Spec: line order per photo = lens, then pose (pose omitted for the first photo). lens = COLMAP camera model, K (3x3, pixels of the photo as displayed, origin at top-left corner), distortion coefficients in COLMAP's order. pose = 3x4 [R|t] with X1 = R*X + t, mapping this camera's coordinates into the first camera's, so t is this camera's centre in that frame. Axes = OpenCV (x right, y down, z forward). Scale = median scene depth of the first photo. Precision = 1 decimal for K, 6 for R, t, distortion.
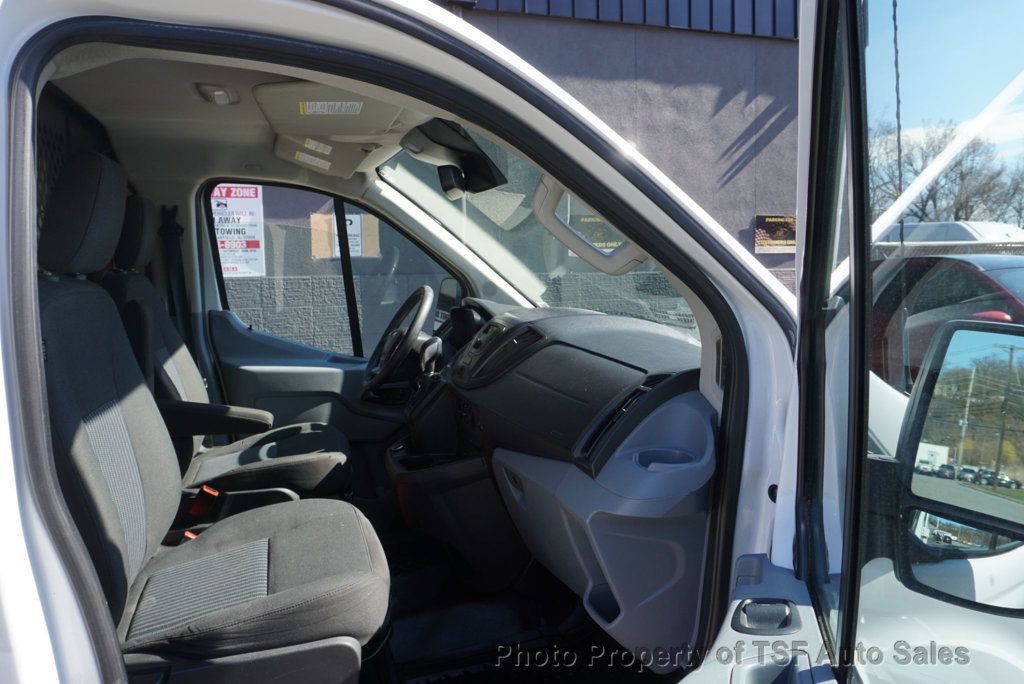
lens RADIAL K [[706.3, 0, 512.0], [0, 706.3, 342.0], [0, 0, 1]] dist [-0.036957, 0.001269]
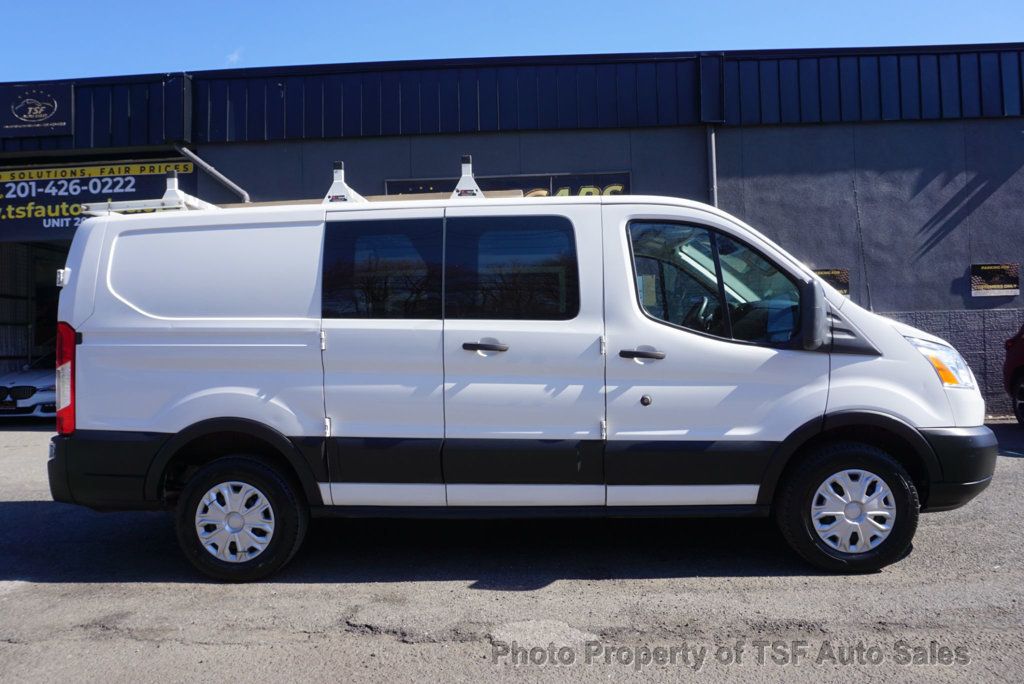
lens RADIAL K [[706.3, 0, 512.0], [0, 706.3, 342.0], [0, 0, 1]] dist [-0.036957, 0.001269]
pose [[0.940257, -0.014832, -0.340141, 0.053090], [-0.019437, 0.995083, -0.097120, 0.240187], [0.339909, 0.097929, 0.935346, -1.059807]]
